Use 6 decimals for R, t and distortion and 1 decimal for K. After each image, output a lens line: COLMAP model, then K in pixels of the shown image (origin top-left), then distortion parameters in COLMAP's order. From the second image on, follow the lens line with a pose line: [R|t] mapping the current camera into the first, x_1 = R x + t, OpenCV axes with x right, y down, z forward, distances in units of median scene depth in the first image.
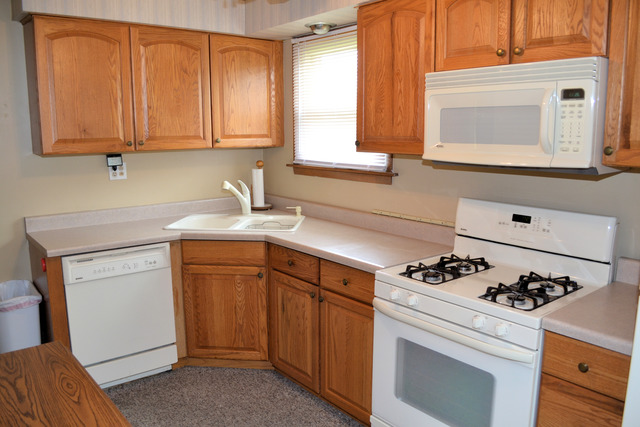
lens RADIAL K [[515.4, 0, 320.0], [0, 515.4, 213.5], [0, 0, 1]] dist [-0.083080, 0.010349]
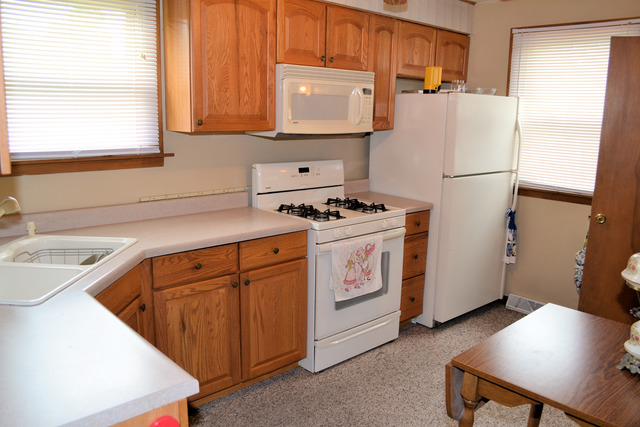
lens RADIAL K [[515.4, 0, 320.0], [0, 515.4, 213.5], [0, 0, 1]] dist [-0.083080, 0.010349]
pose [[-0.060669, -0.192173, 0.979484, -0.988957], [0.140758, 0.969839, 0.198999, -0.143292], [-0.988184, 0.149943, -0.031789, 0.917217]]
